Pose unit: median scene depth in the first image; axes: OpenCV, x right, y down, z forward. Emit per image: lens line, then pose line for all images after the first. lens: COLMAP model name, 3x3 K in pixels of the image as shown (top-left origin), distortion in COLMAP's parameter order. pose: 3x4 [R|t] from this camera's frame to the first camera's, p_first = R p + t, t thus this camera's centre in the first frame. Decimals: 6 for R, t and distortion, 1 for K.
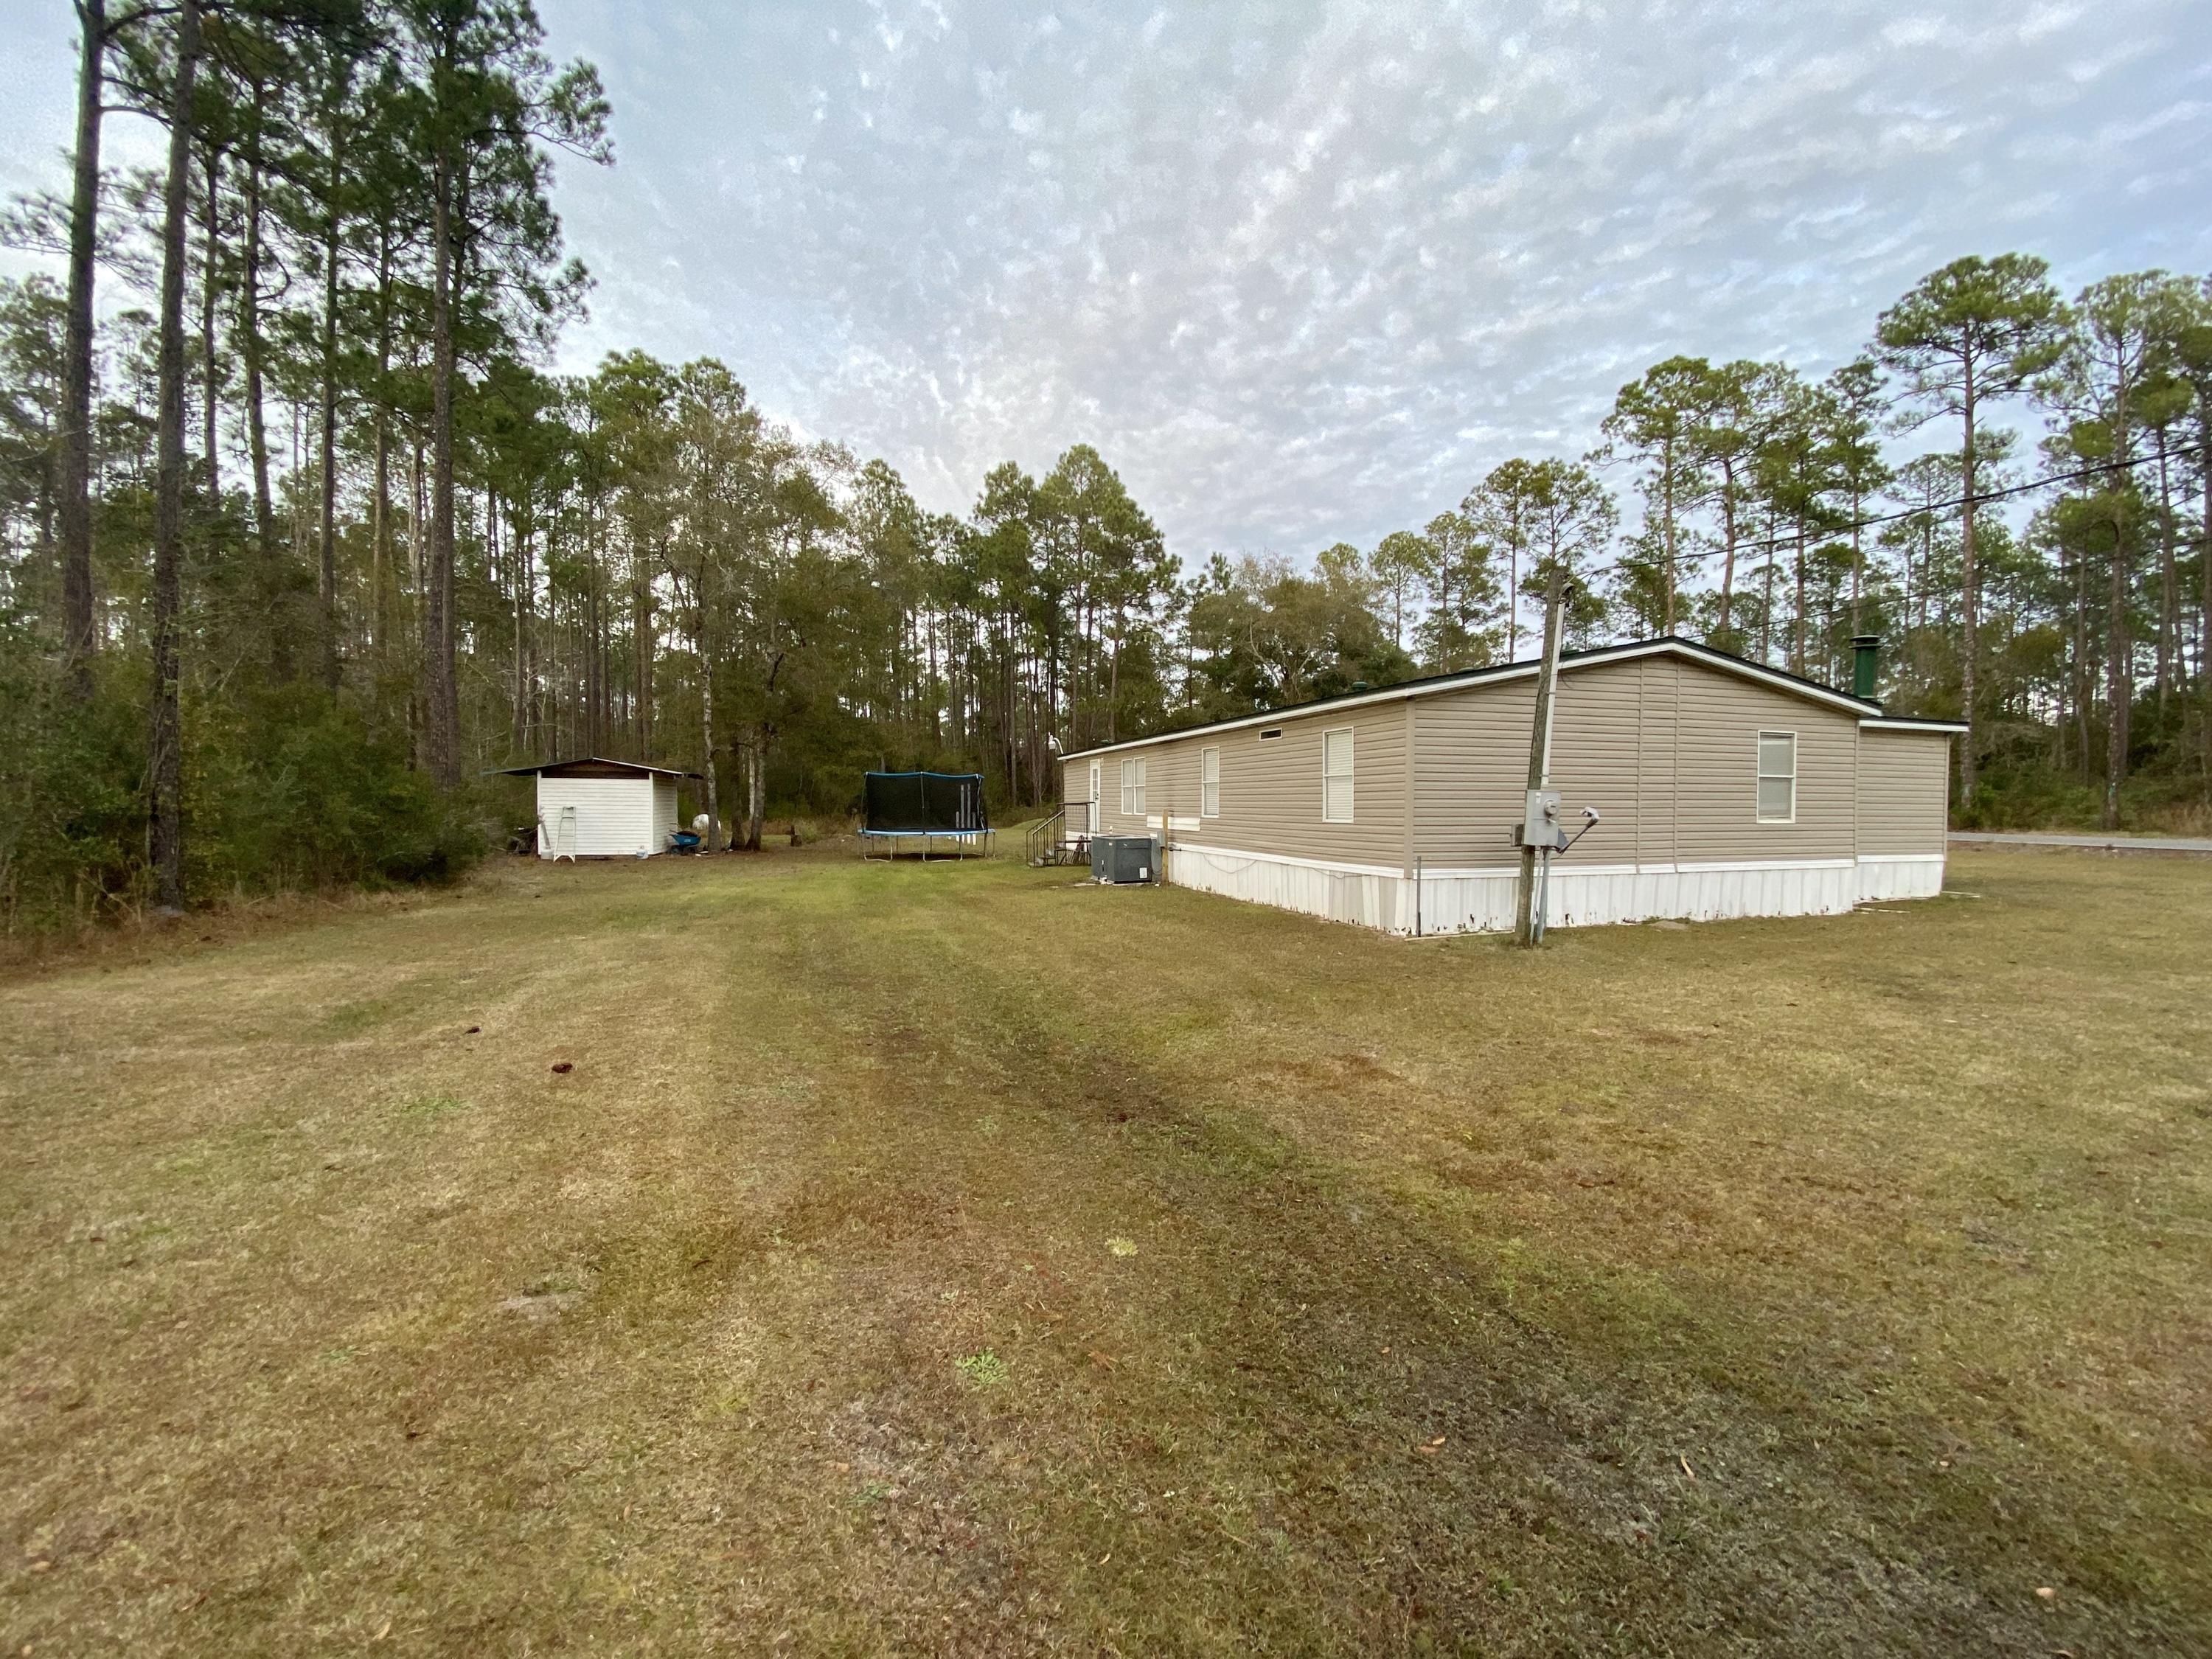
lens RADIAL K [[911.8, 0, 1109.7], [0, 911.8, 827.1], [0, 0, 1]] dist [-0.008965, -0.006055]
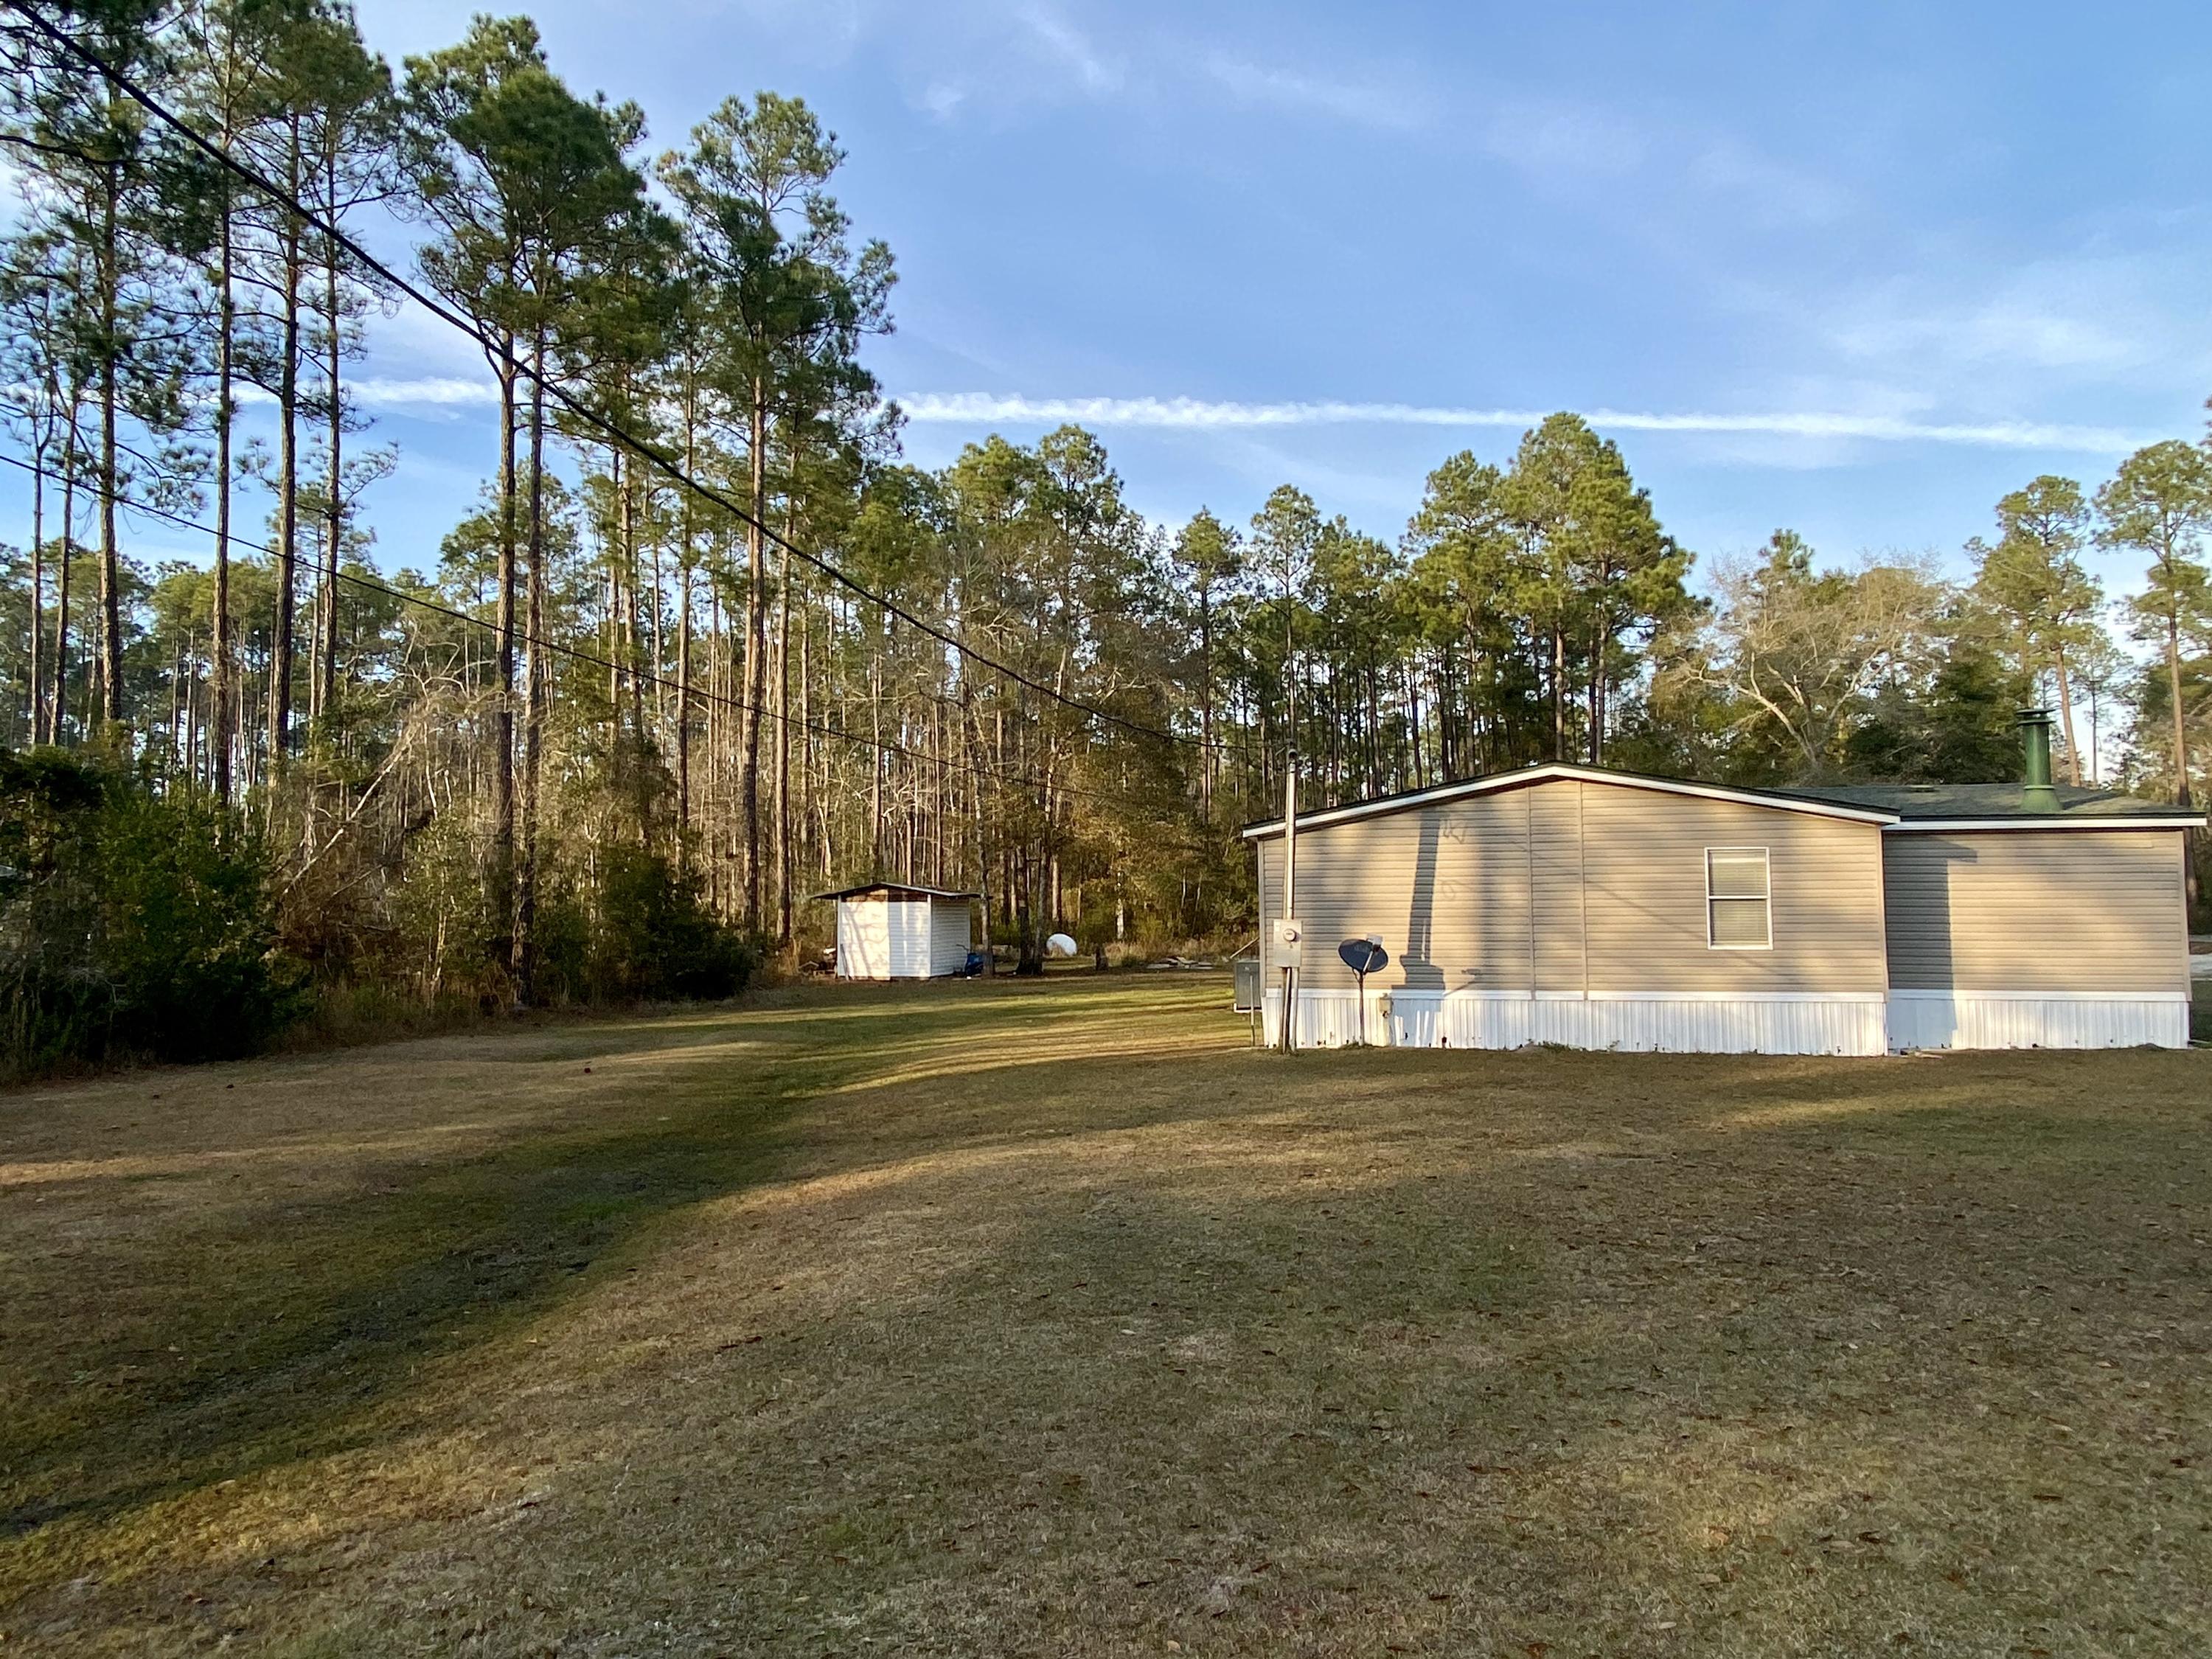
lens RADIAL K [[1390.3, 0, 1104.3], [0, 1390.3, 829.9], [0, 0, 1]] dist [0.002933, -0.003751]
pose [[0.872850, -0.040920, -0.486271, 0.309772], [0.001799, 0.996741, -0.080647, -0.004378], [0.487986, 0.069518, 0.870079, -0.195300]]
